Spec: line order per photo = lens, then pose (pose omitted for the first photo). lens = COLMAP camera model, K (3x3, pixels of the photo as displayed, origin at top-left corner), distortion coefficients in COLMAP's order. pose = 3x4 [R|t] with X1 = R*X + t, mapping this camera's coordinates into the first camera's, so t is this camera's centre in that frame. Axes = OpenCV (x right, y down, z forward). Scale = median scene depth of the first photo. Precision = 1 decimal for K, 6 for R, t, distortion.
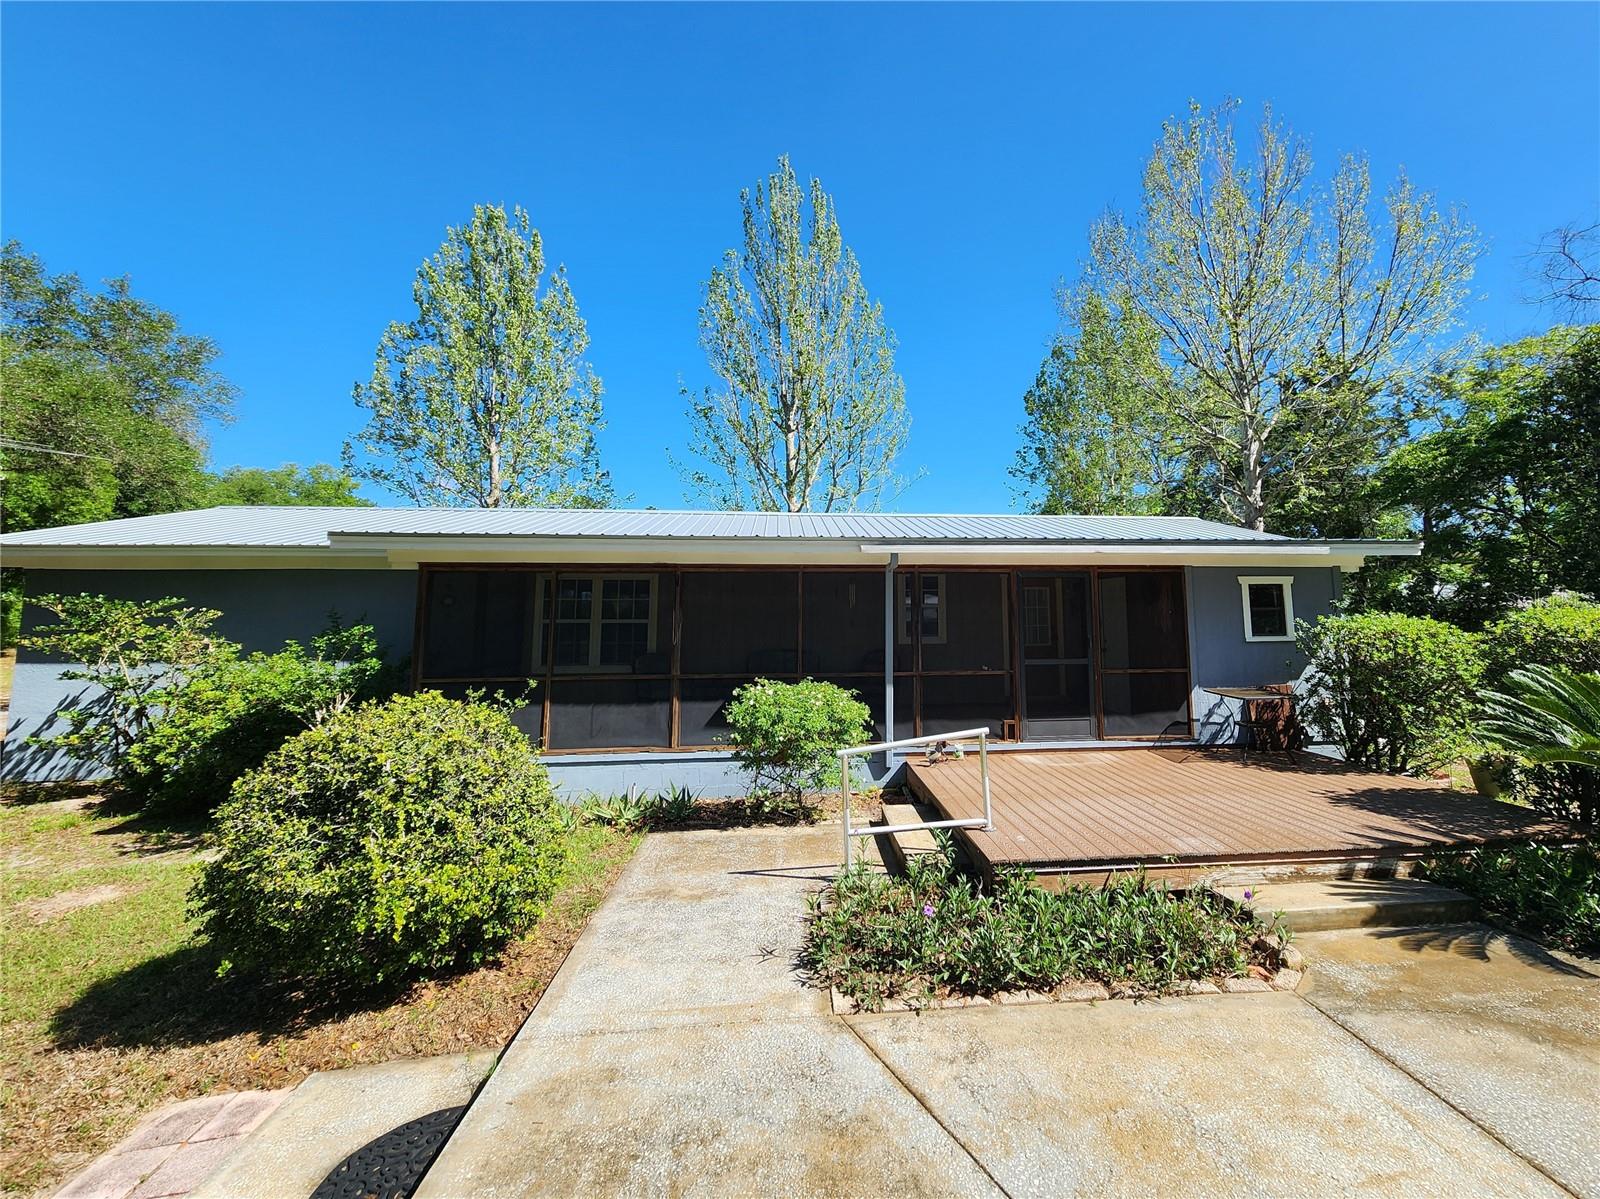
lens RADIAL K [[740.9, 0, 879.8], [0, 740.9, 538.4], [0, 0, 1]] dist [-0.002652, 0.000904]
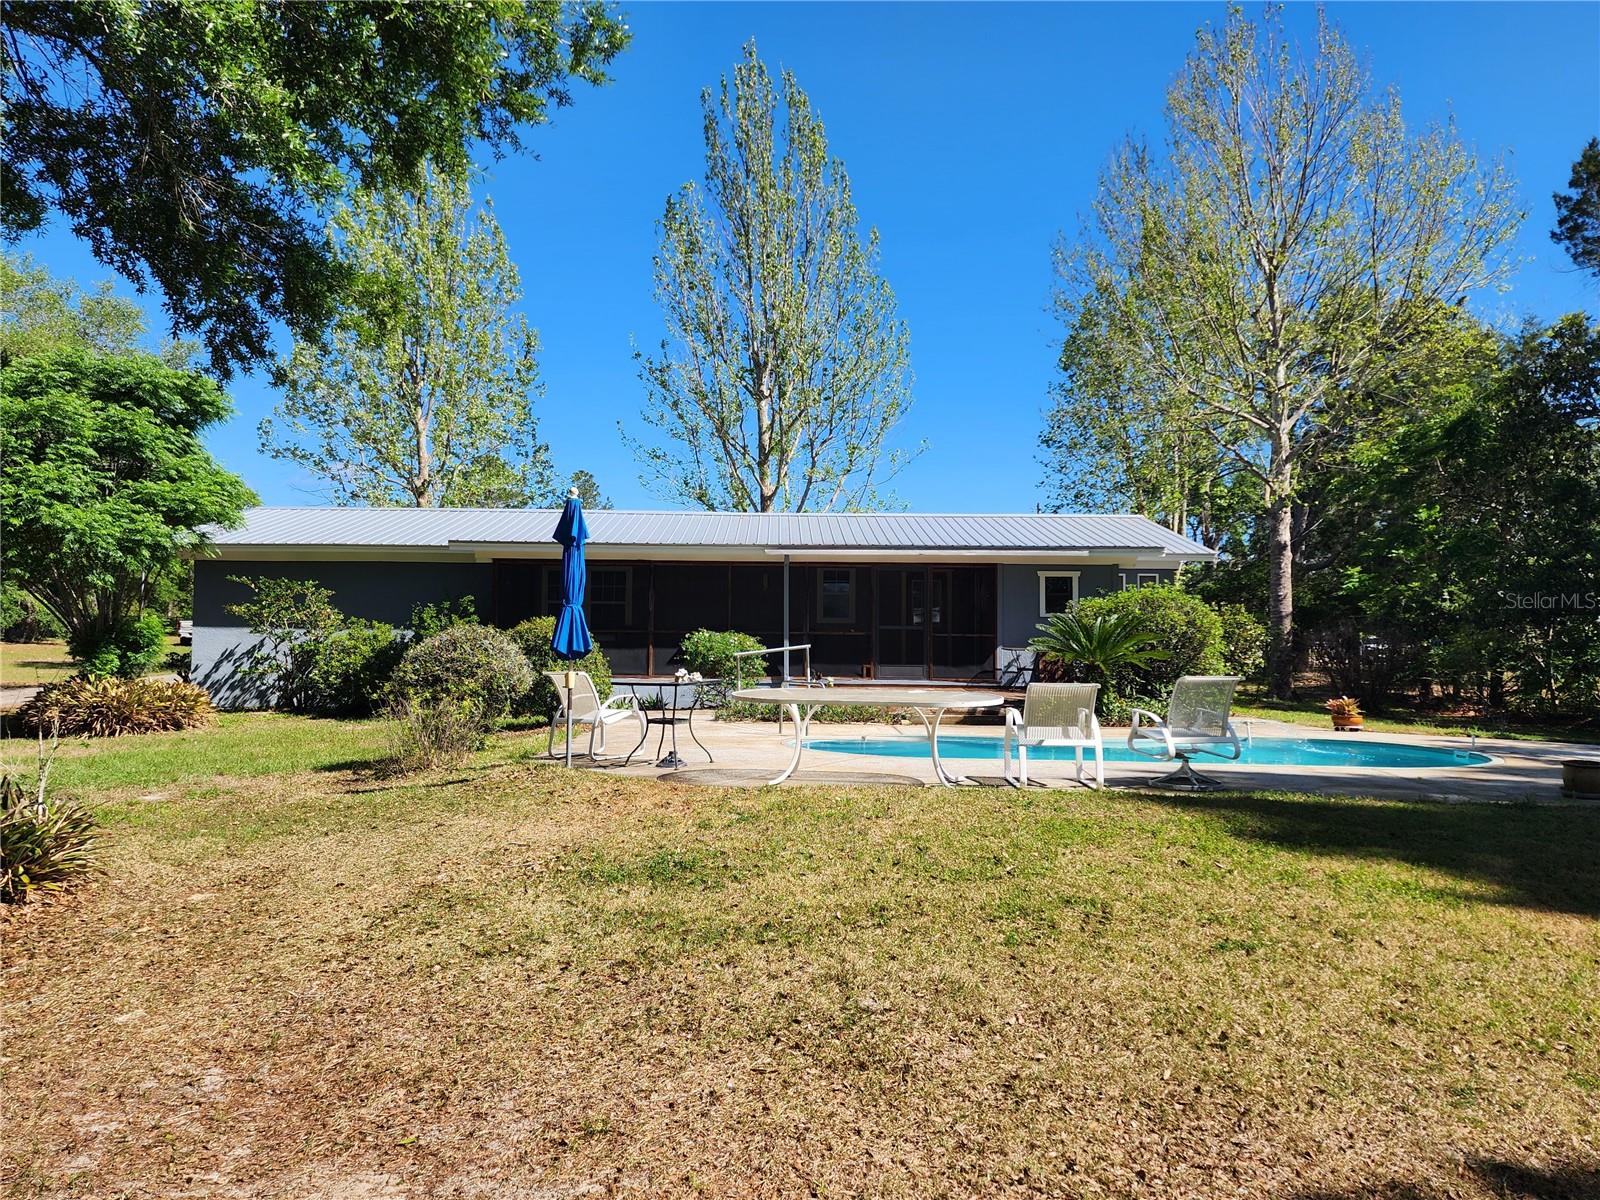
lens RADIAL K [[1134.4, 0, 805.2], [0, 1134.4, 602.7], [0, 0, 1]] dist [0.070179, -0.004967]
pose [[0.994469, 0.010147, -0.104540, 0.262595], [-0.002282, 0.997175, 0.075082, -0.049561], [0.105007, -0.074428, 0.991682, -1.175429]]
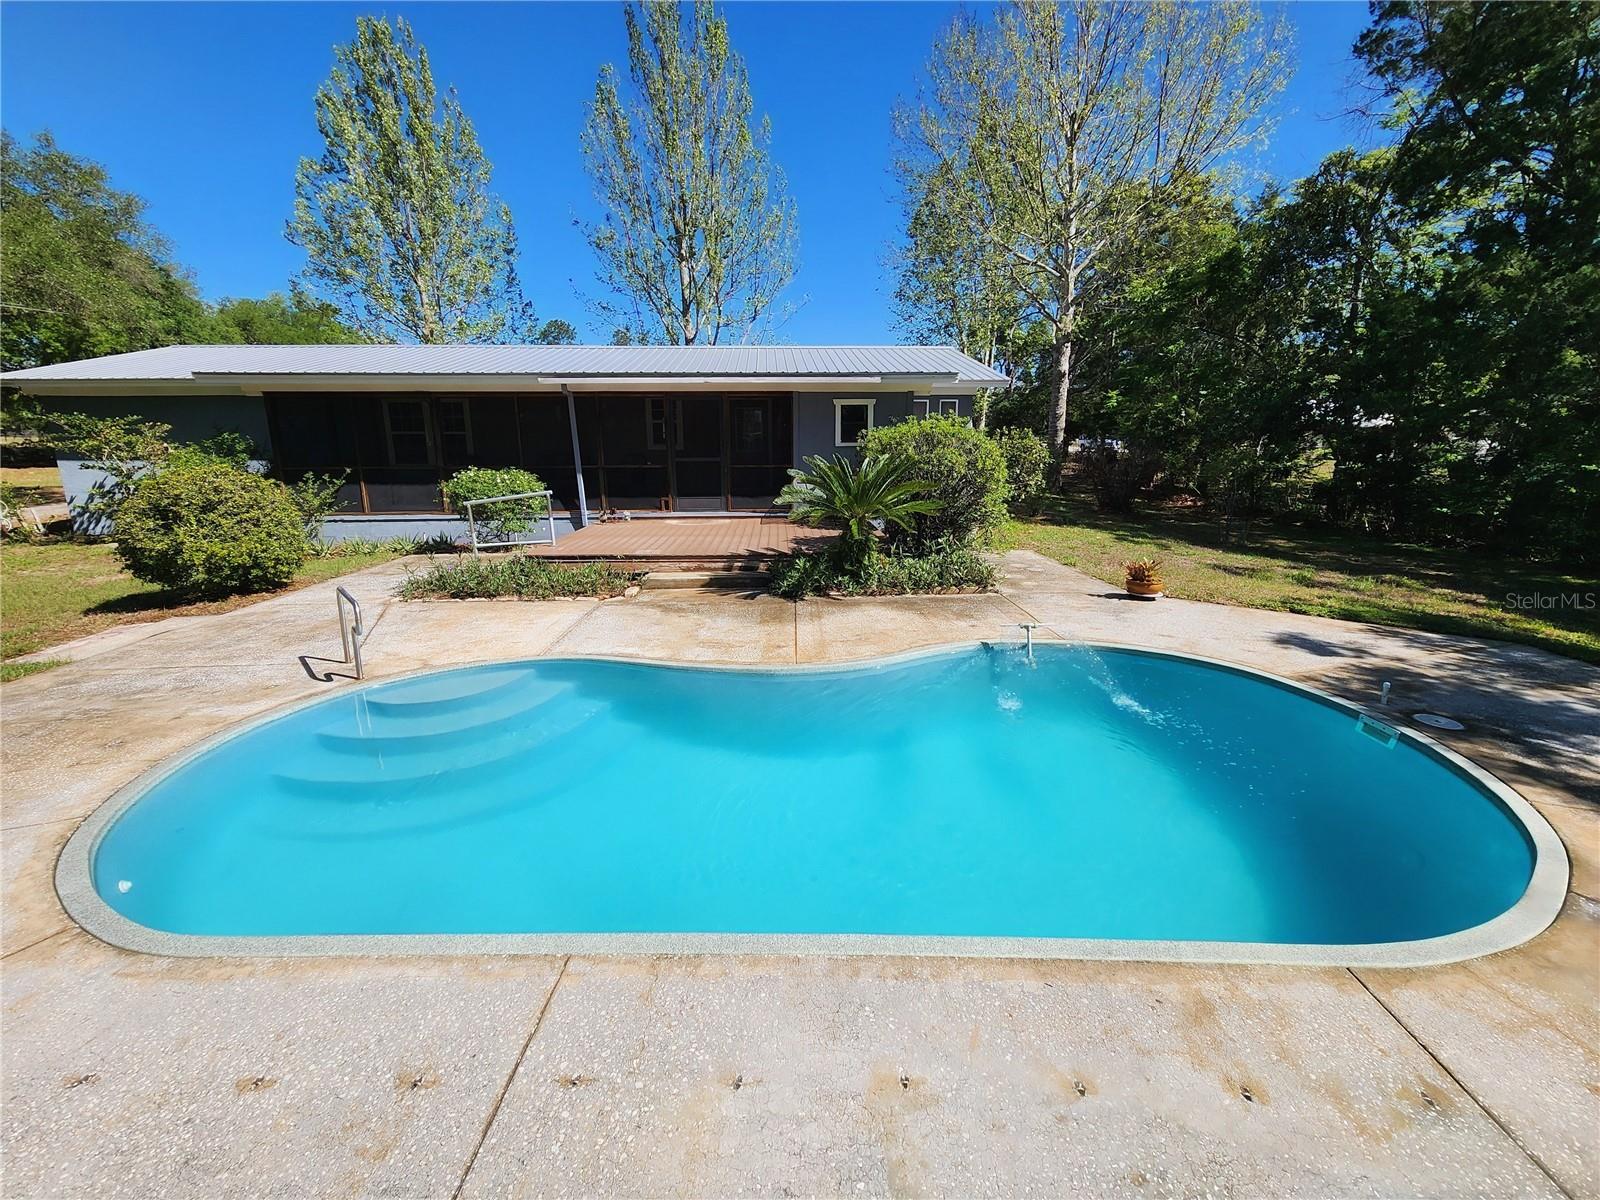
lens RADIAL K [[663.9, 0, 794.8], [0, 663.9, 593.1], [0, 0, 1]] dist [-0.001025, 0.000836]
pose [[0.997795, 0.016568, -0.064267, 0.484281], [0.005696, 0.943390, 0.331637, -0.019767], [0.066123, -0.331272, 0.941216, -0.305934]]
